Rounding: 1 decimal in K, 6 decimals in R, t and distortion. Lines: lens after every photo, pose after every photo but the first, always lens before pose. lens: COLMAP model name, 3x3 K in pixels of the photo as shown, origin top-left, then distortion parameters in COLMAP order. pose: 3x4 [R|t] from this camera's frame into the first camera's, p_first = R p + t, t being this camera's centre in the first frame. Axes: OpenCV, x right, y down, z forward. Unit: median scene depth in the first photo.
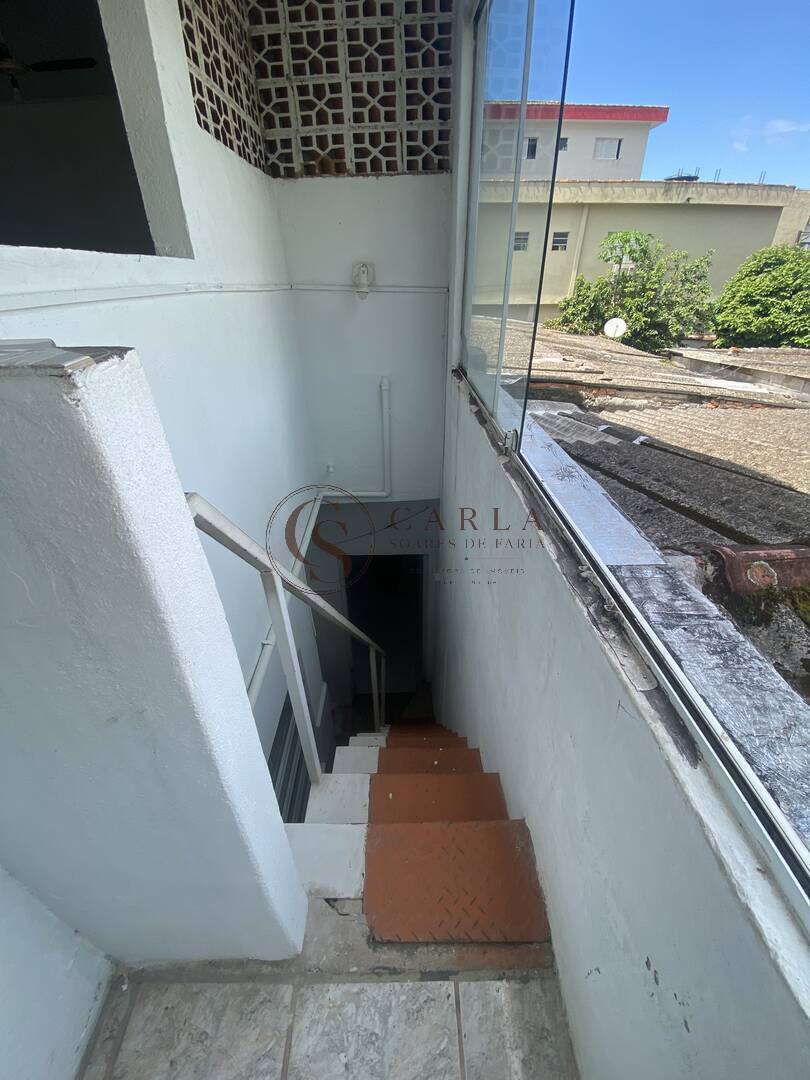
lens RADIAL K [[437.1, 0, 405.0], [0, 437.1, 540.0], [0, 0, 1]] dist [0.015169, -0.018413]
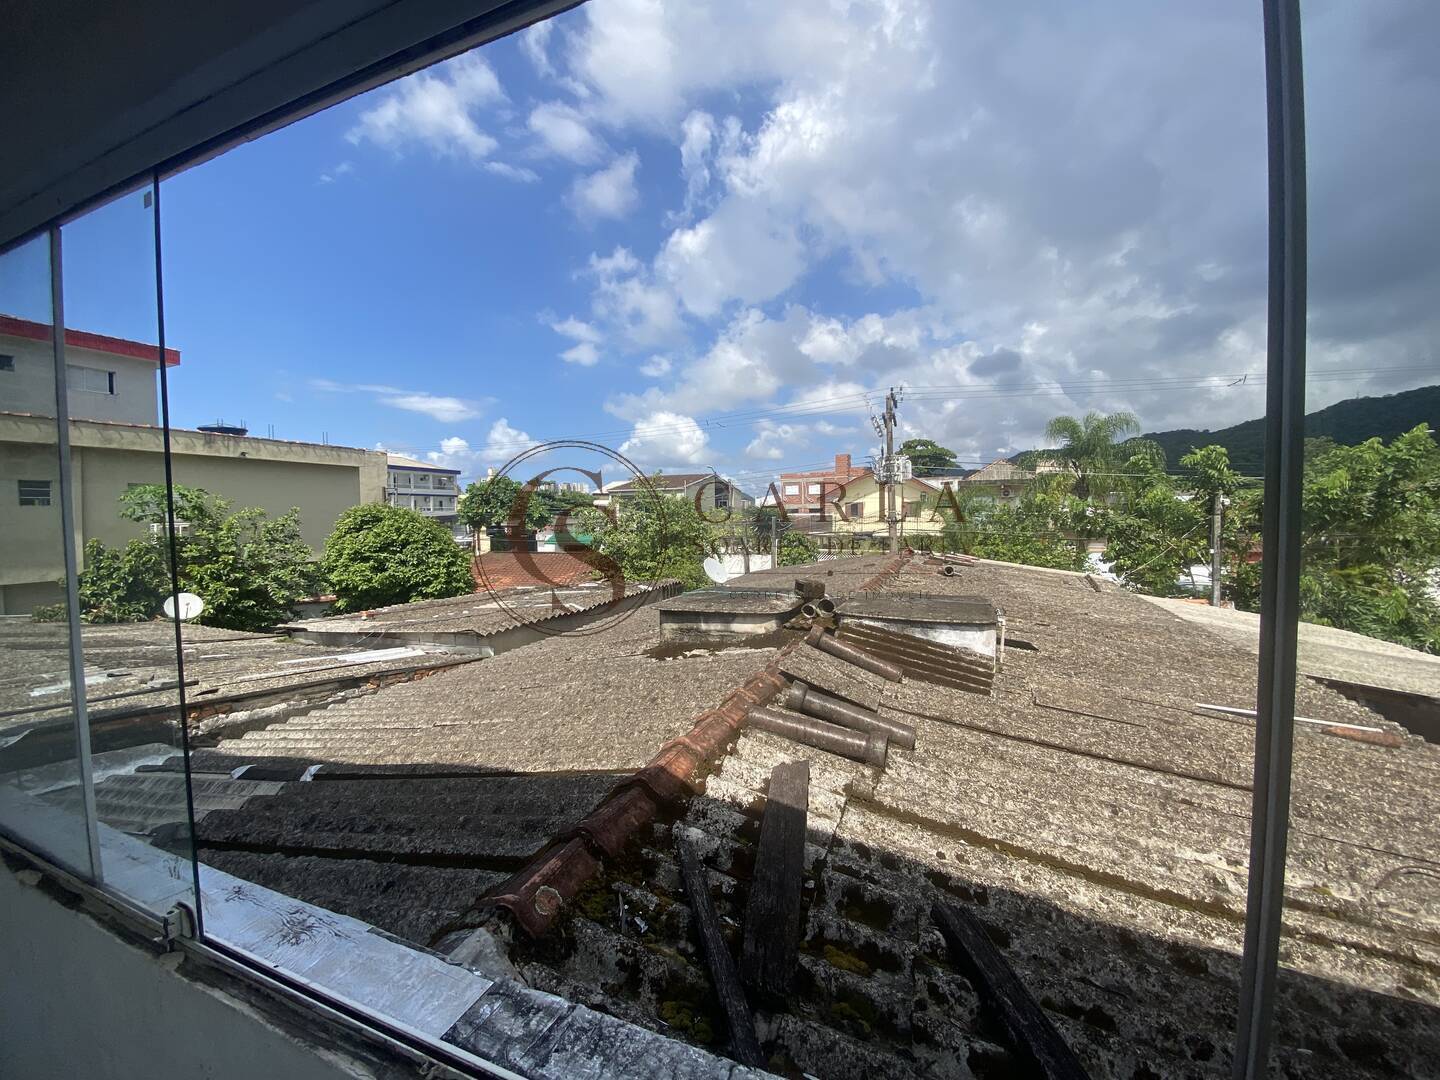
lens RADIAL K [[595.1, 0, 715.8], [0, 595.1, 543.0], [0, 0, 1]] dist [0.008696, -0.017127]
pose [[0.405251, -0.041949, 0.913242, -0.034699], [0.483740, 0.857482, -0.175272, -0.035835], [-0.775737, 0.512801, 0.367788, -0.028996]]
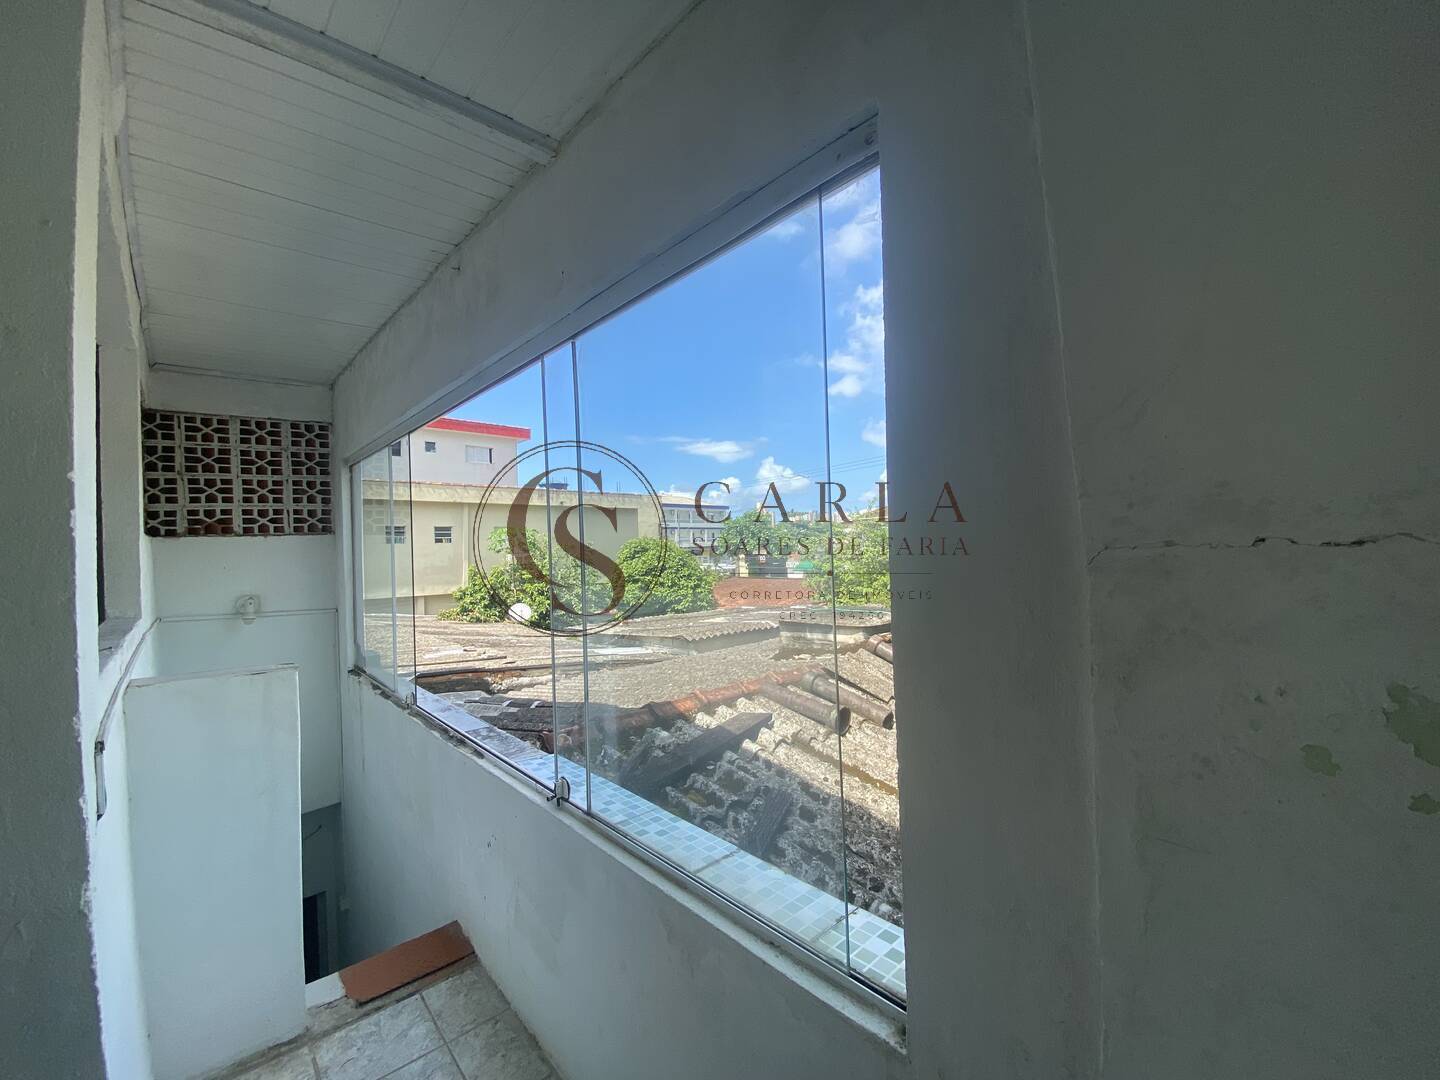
lens RADIAL K [[582.8, 0, 720.0], [0, 582.8, 540.0], [0, 0, 1]] dist [0.015169, -0.018413]
pose [[0.751135, -0.004153, 0.660136, -0.071810], [0.360761, 0.840035, -0.405207, 0.125589], [-0.552854, 0.542516, 0.632478, -0.295551]]
